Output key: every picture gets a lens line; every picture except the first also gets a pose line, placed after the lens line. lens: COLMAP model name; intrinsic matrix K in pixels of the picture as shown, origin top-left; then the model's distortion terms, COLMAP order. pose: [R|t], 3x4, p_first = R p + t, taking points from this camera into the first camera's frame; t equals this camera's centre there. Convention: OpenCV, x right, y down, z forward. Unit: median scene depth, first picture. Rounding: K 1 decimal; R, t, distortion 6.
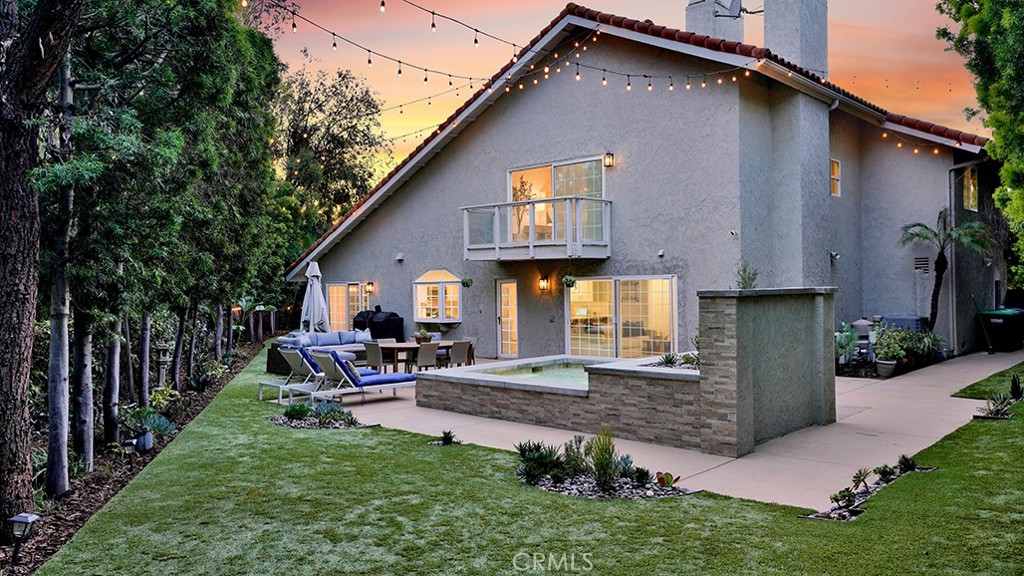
lens RADIAL K [[738.0, 0, 536.4], [0, 738.0, 293.0], [0, 0, 1]] dist [0.010330, 0.021654]
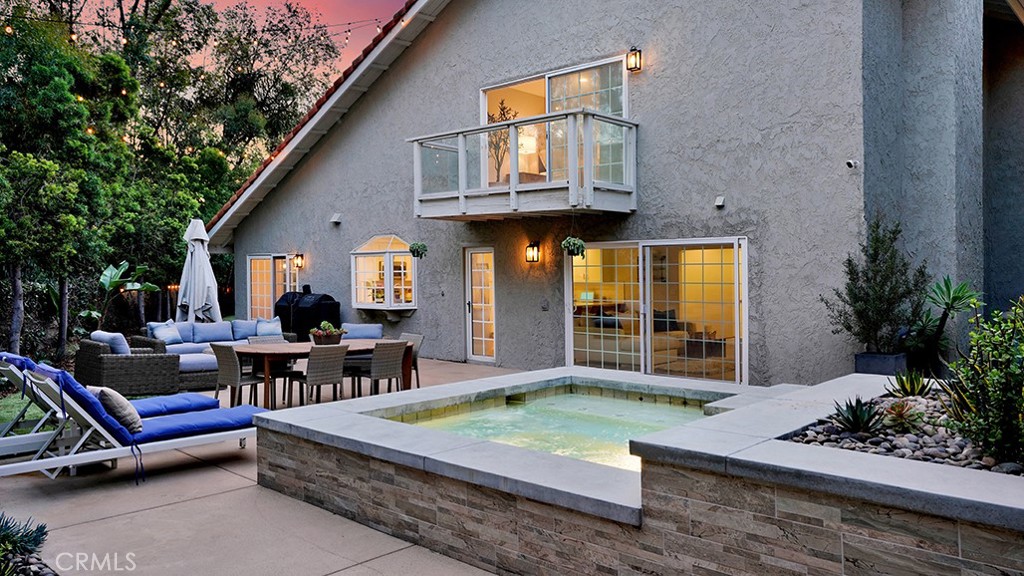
lens RADIAL K [[738.0, 0, 459.6], [0, 738.0, 254.3], [0, 0, 1]] dist [0.010330, 0.021654]
pose [[0.995174, 0.002364, -0.098096, 0.009883], [-0.005679, 0.999422, -0.033531, 0.012415], [0.097960, 0.033926, 0.994612, 0.347760]]
